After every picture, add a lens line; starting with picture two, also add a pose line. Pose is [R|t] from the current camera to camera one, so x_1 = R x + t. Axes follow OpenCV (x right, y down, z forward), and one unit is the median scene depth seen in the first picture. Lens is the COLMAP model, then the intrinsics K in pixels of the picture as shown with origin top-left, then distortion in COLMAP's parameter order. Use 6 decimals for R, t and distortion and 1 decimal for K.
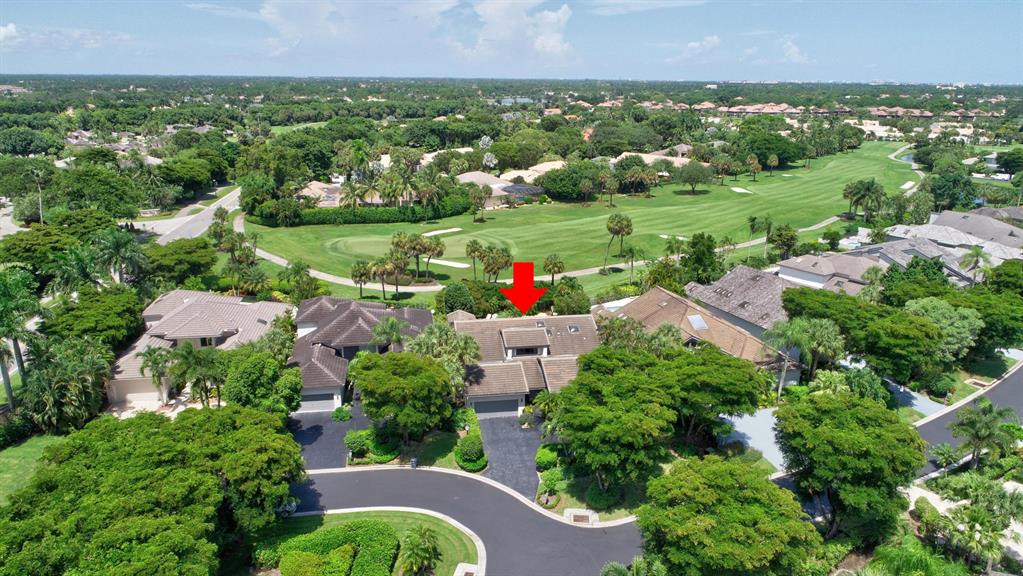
lens RADIAL K [[690.0, 0, 517.3], [0, 690.0, 289.4], [0, 0, 1]] dist [0.012564, -0.003122]
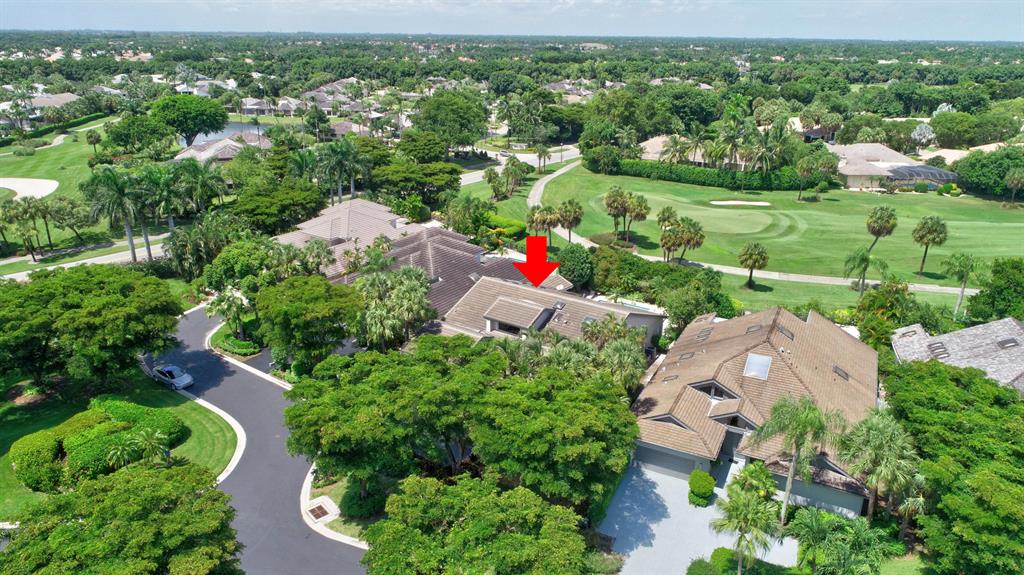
lens RADIAL K [[690.7, 0, 518.7], [0, 690.7, 282.8], [0, 0, 1]] dist [0.012564, -0.003122]
pose [[0.719667, 0.236650, -0.652745, 0.576514], [-0.210959, 0.970205, 0.119157, -0.068062], [0.661495, 0.051949, 0.748148, 0.400603]]
